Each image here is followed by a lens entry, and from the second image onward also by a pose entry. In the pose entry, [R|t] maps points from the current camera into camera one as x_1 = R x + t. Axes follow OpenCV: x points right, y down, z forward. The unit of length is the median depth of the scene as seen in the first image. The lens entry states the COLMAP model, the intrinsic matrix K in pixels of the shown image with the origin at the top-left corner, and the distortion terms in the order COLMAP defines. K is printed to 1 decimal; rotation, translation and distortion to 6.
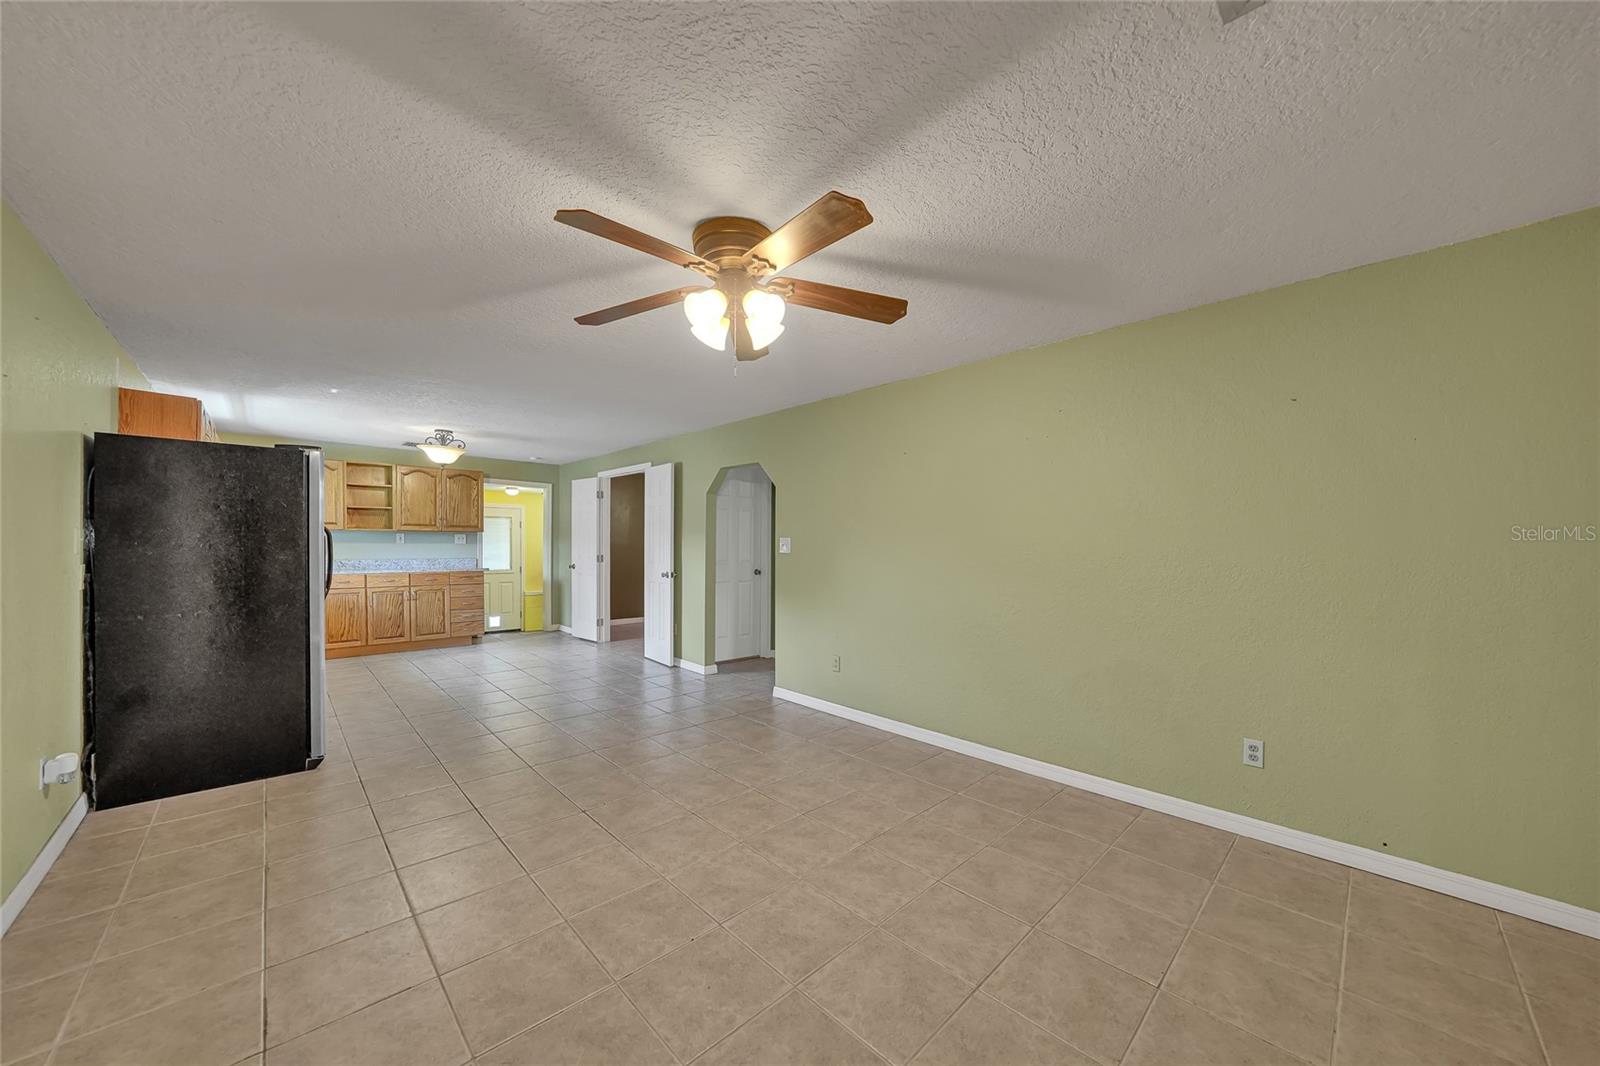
lens RADIAL K [[568.9, 0, 807.3], [0, 568.9, 544.7], [0, 0, 1]] dist [-0.031632, 0.005325]
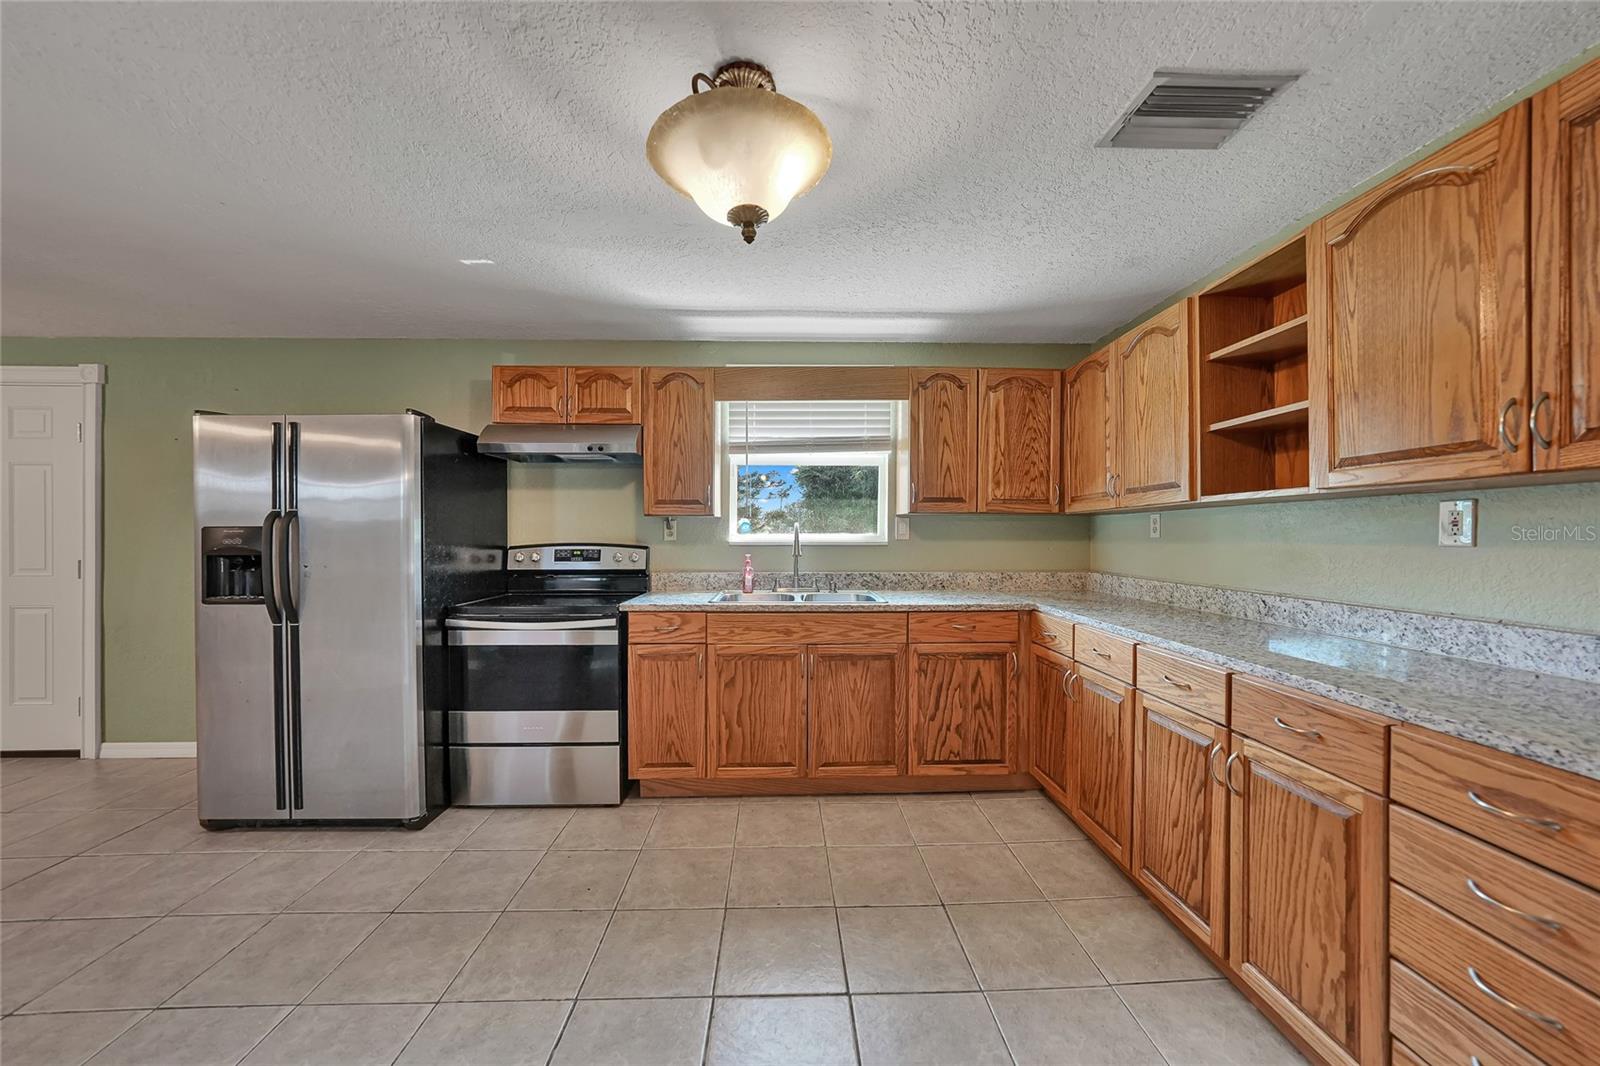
lens RADIAL K [[564.9, 0, 802.9], [0, 564.9, 534.3], [0, 0, 1]] dist [-0.026380, 0.005595]
pose [[-0.669103, -0.007160, -0.743135, -0.426774], [-0.006026, 0.999973, -0.004209, -0.004630], [0.743145, 0.001662, -0.669128, 1.043619]]
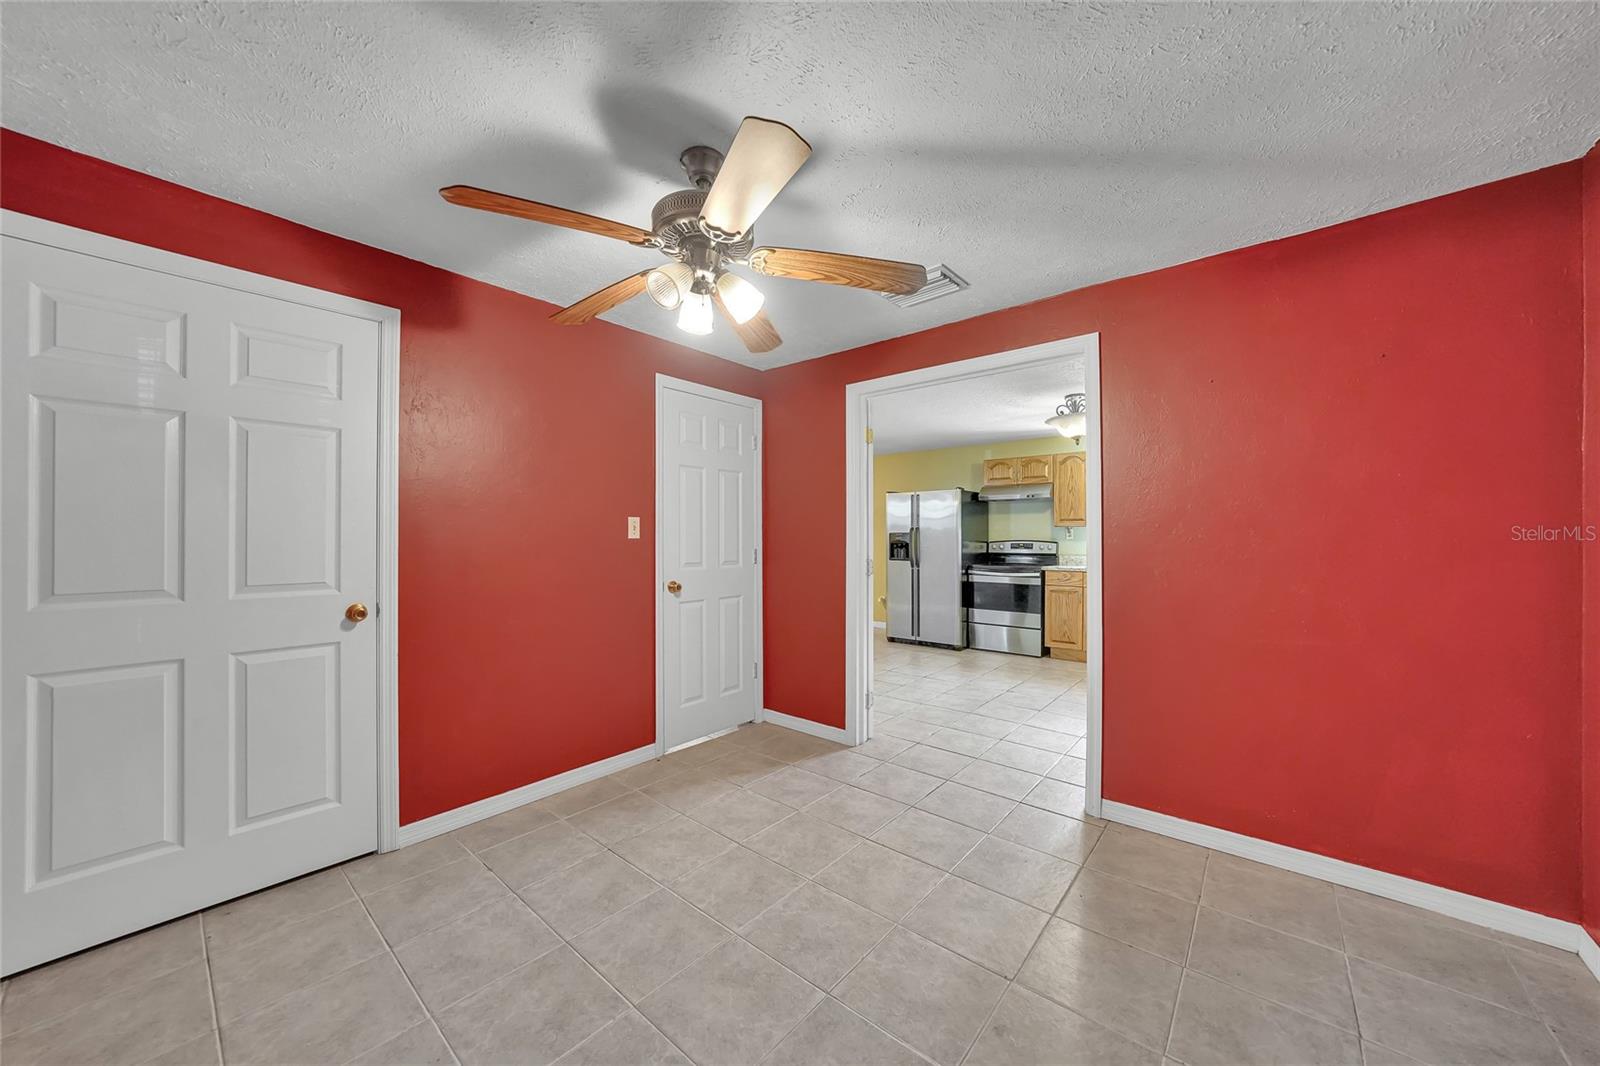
lens RADIAL K [[564.9, 0, 802.9], [0, 564.9, 534.3], [0, 0, 1]] dist [-0.026380, 0.005595]
pose [[-0.994719, -0.012517, -0.101874, -0.162654], [-0.011802, 0.999901, -0.007620, 0.004316], [0.101960, -0.006378, -0.994768, 1.541069]]
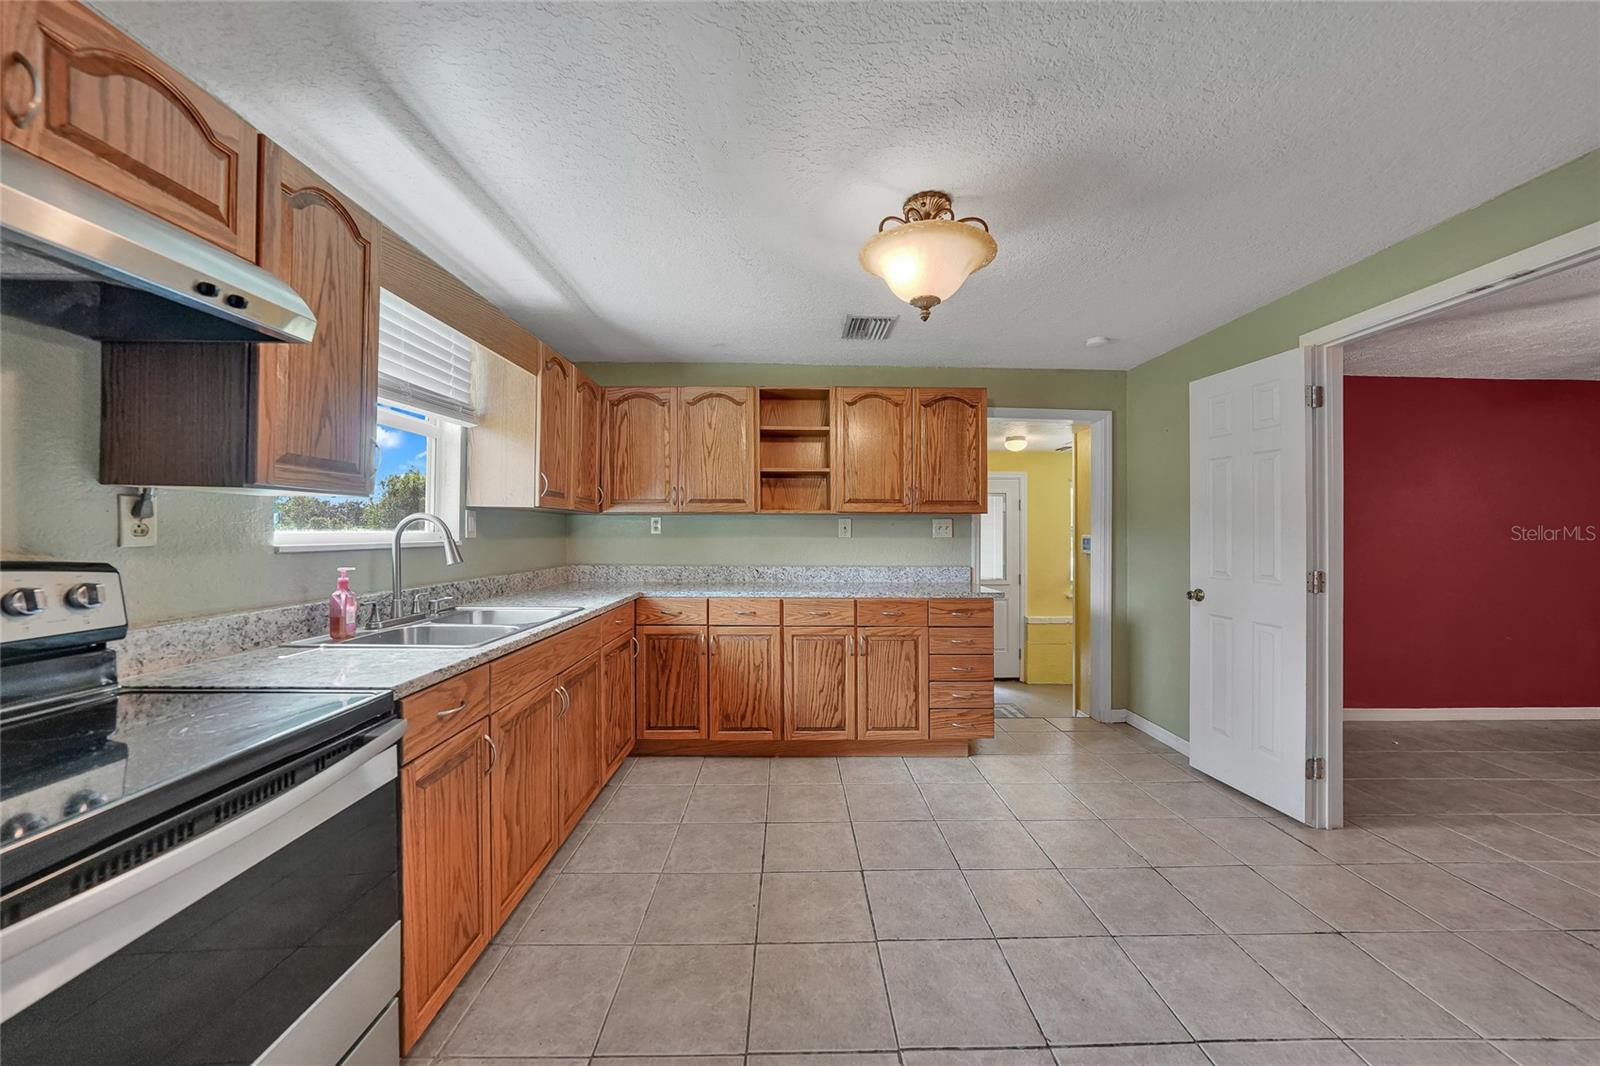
lens RADIAL K [[564.9, 0, 802.9], [0, 564.9, 534.3], [0, 0, 1]] dist [-0.026380, 0.005595]
pose [[0.734891, -0.000558, -0.678185, -0.421244], [-0.000421, 0.999999, -0.001279, -0.004782], [0.678185, 0.001226, 0.734890, 0.624237]]
